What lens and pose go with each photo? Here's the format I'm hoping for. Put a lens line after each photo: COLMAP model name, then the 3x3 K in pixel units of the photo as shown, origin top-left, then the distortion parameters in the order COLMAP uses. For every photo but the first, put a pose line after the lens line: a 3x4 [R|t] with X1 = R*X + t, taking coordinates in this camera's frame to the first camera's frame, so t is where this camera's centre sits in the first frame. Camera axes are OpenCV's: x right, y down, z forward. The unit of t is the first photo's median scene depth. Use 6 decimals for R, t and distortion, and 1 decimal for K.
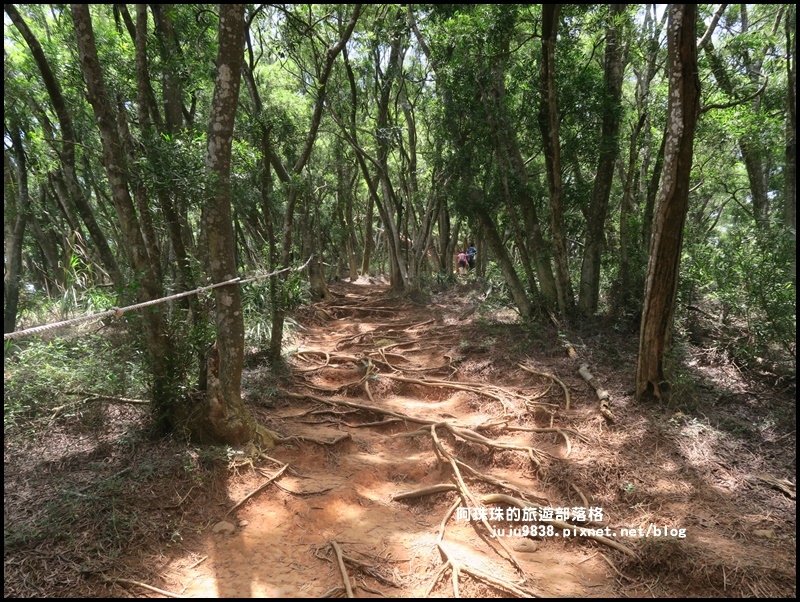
lens RADIAL K [[538.1, 0, 400.0], [0, 538.1, 300.5], [0, 0, 1]] dist [-0.002934, -0.000244]
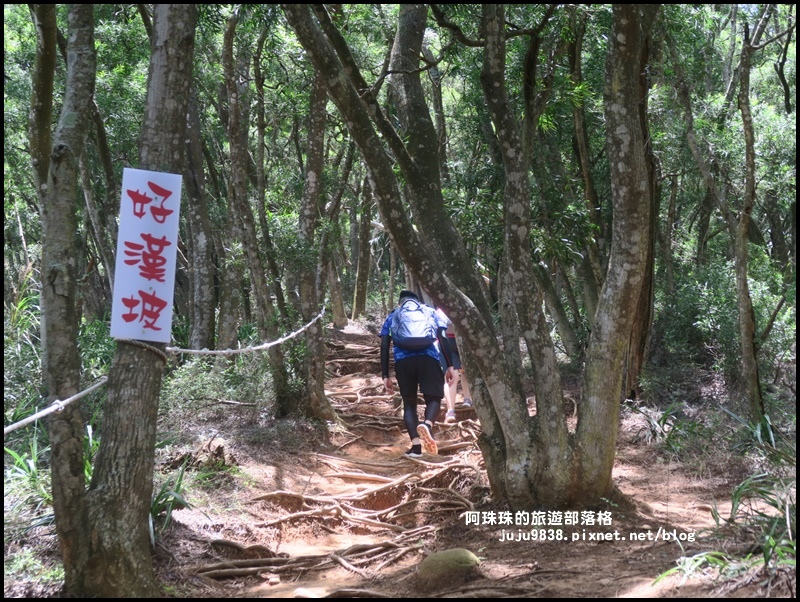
lens RADIAL K [[1494.4, 0, 400.1], [0, 1494.4, 301.1], [0, 0, 1]] dist [0.003288, 0.000000]
pose [[0.999692, -0.023925, -0.006537, -0.061375], [0.023473, 0.997789, -0.062174, 0.177689], [0.008010, 0.062002, 0.998044, -3.005004]]
